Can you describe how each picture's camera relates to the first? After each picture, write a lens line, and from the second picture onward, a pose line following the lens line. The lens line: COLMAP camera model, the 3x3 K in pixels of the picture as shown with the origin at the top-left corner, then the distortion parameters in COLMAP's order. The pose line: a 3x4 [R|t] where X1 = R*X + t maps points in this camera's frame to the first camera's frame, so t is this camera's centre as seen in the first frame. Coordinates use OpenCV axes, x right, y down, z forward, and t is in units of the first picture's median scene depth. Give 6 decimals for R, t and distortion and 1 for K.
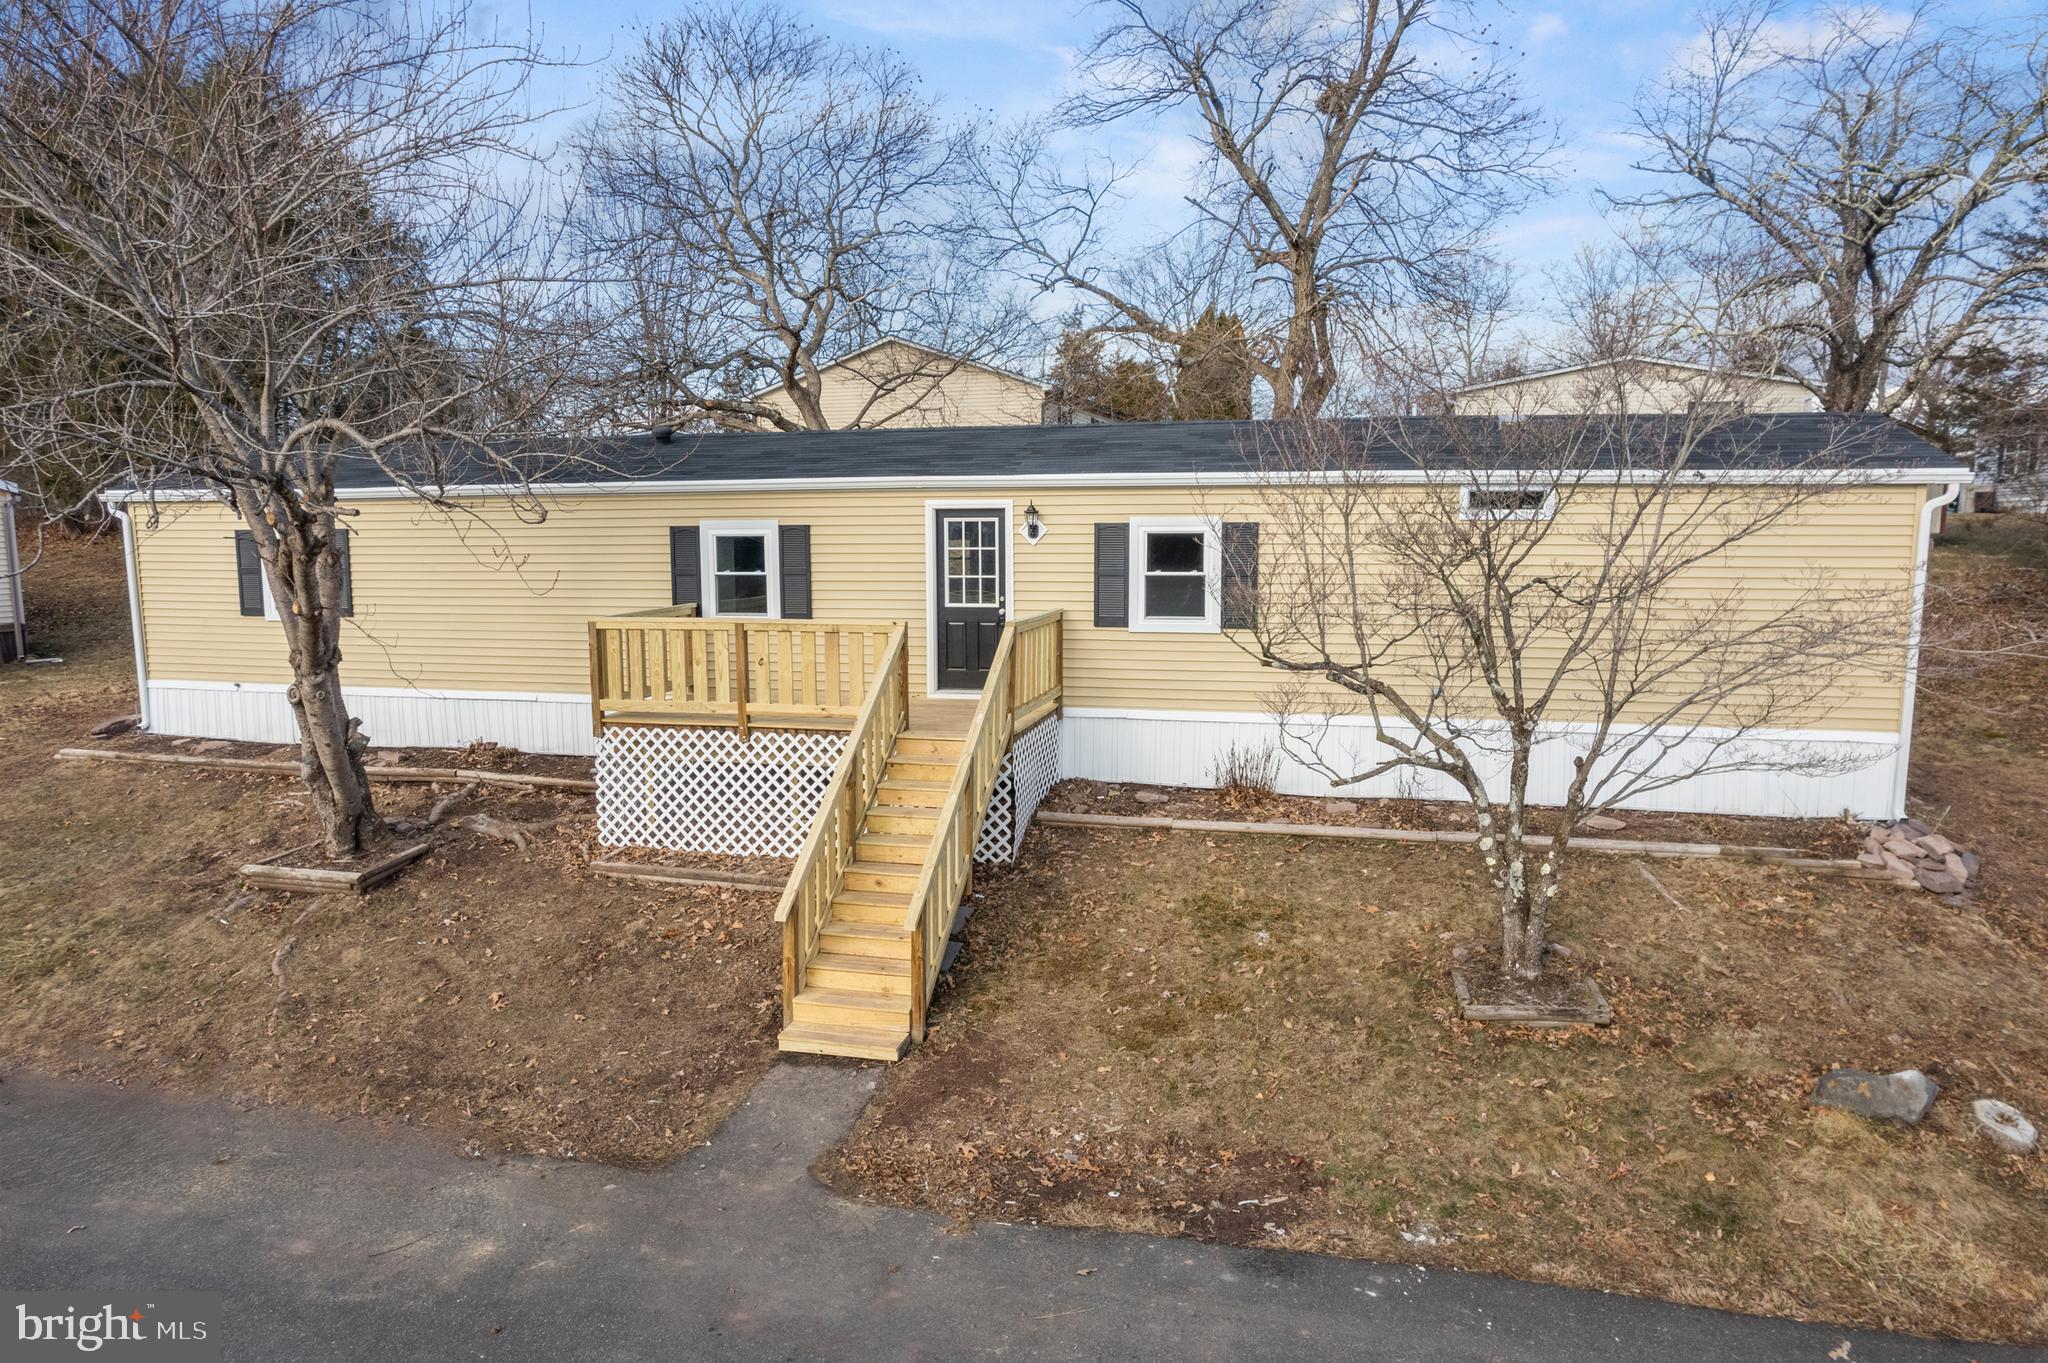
lens RADIAL K [[1317.6, 0, 1029.1], [0, 1317.6, 709.0], [0, 0, 1]] dist [-0.098102, 0.094356]
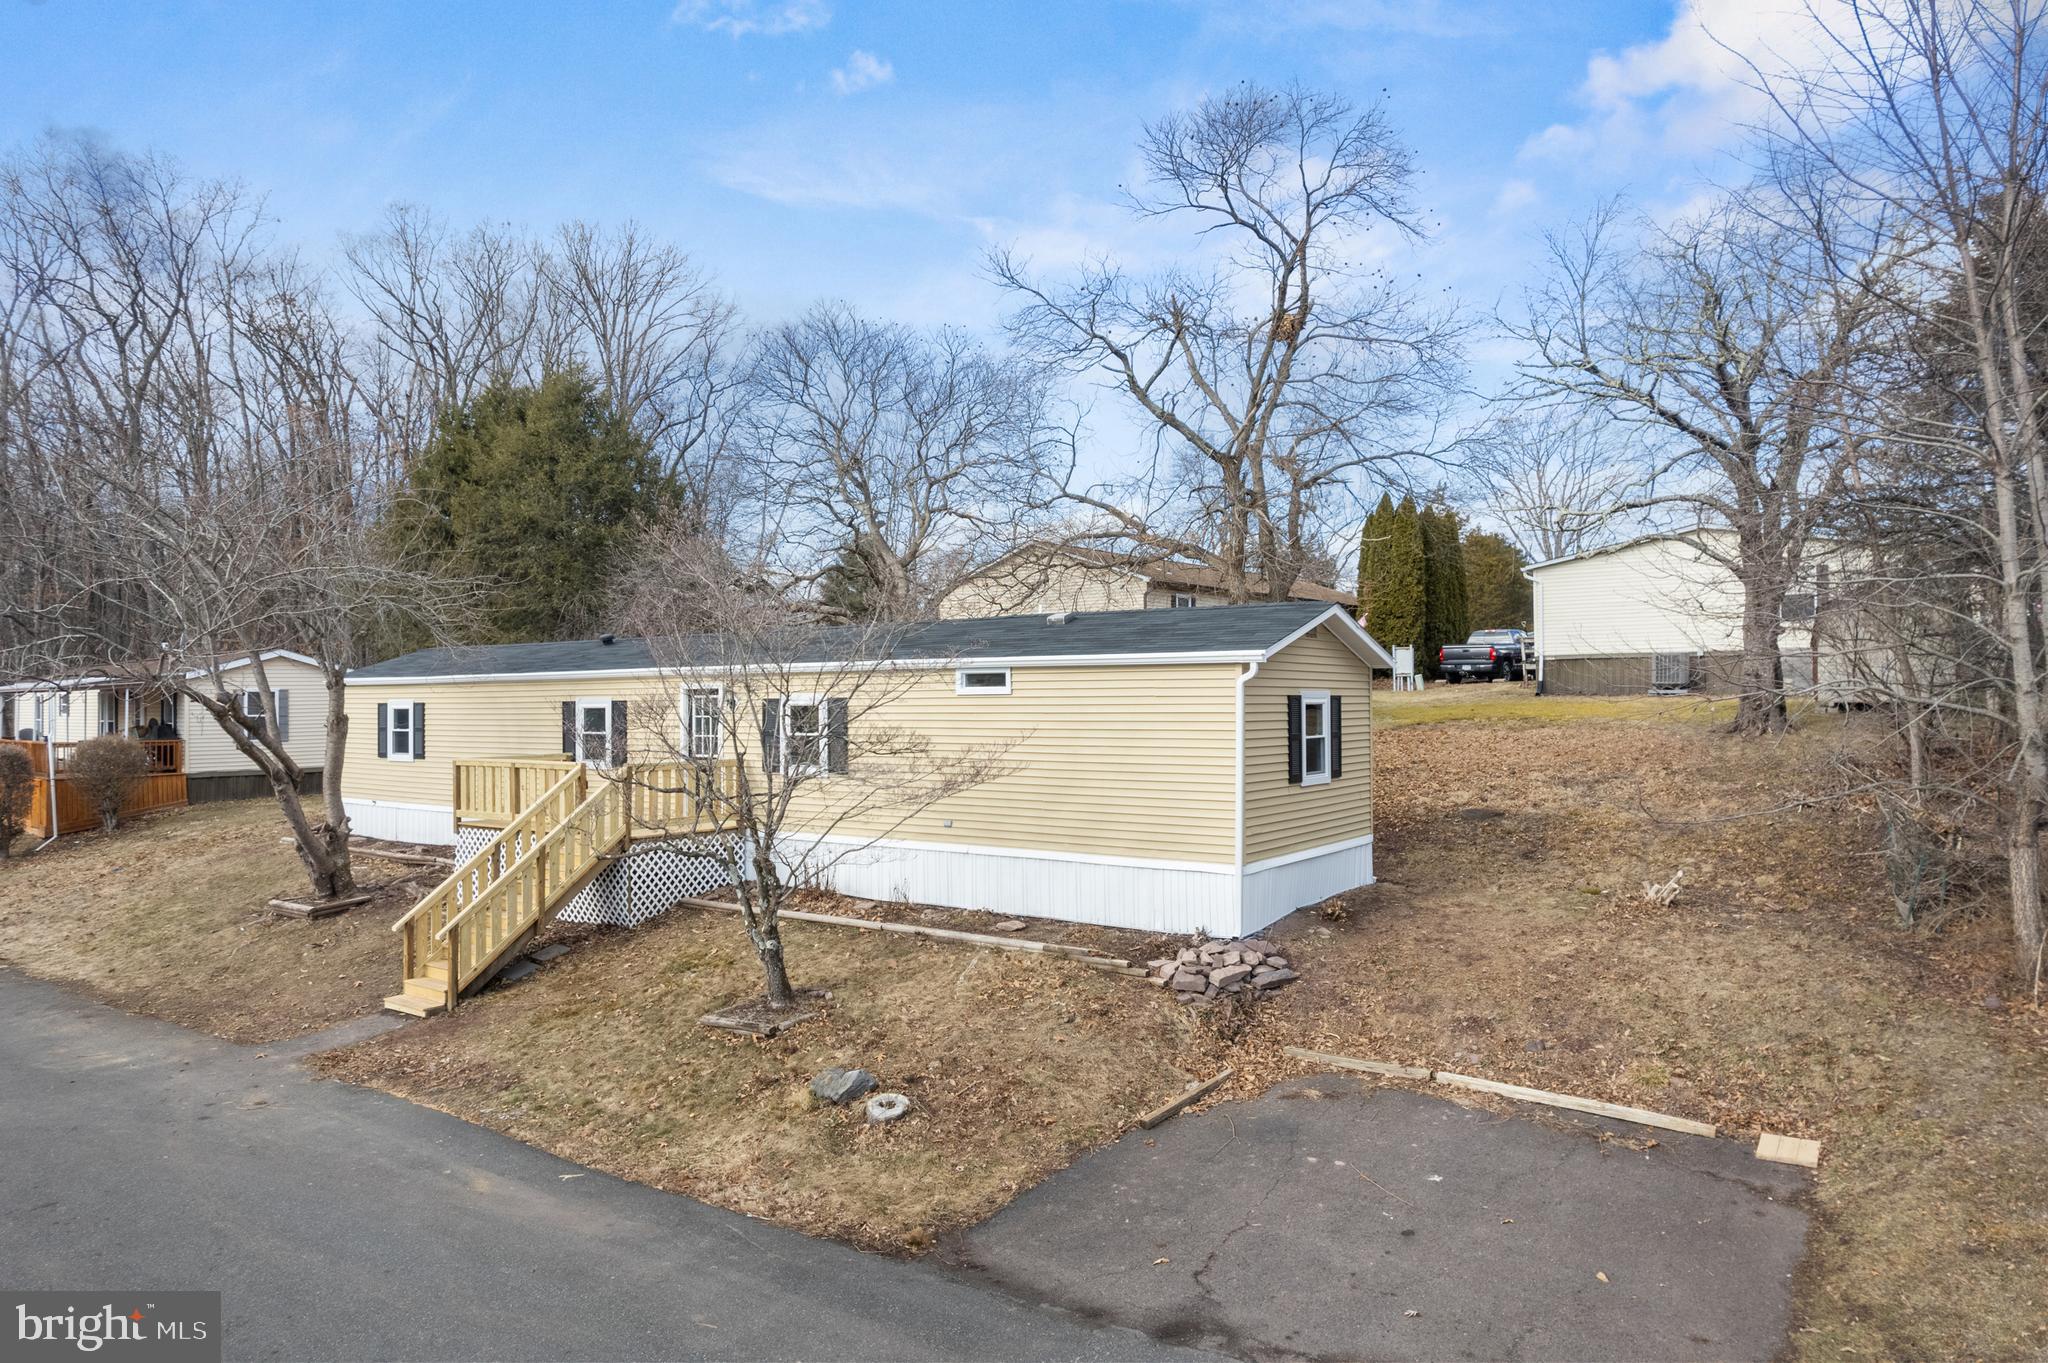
lens RADIAL K [[1317.6, 0, 1029.1], [0, 1317.6, 709.0], [0, 0, 1]] dist [-0.098102, 0.094356]
pose [[0.929561, -0.002461, -0.368659, 1.214600], [-0.044508, 0.991915, -0.118845, 0.036994], [0.365971, 0.126882, 0.921936, -0.297103]]
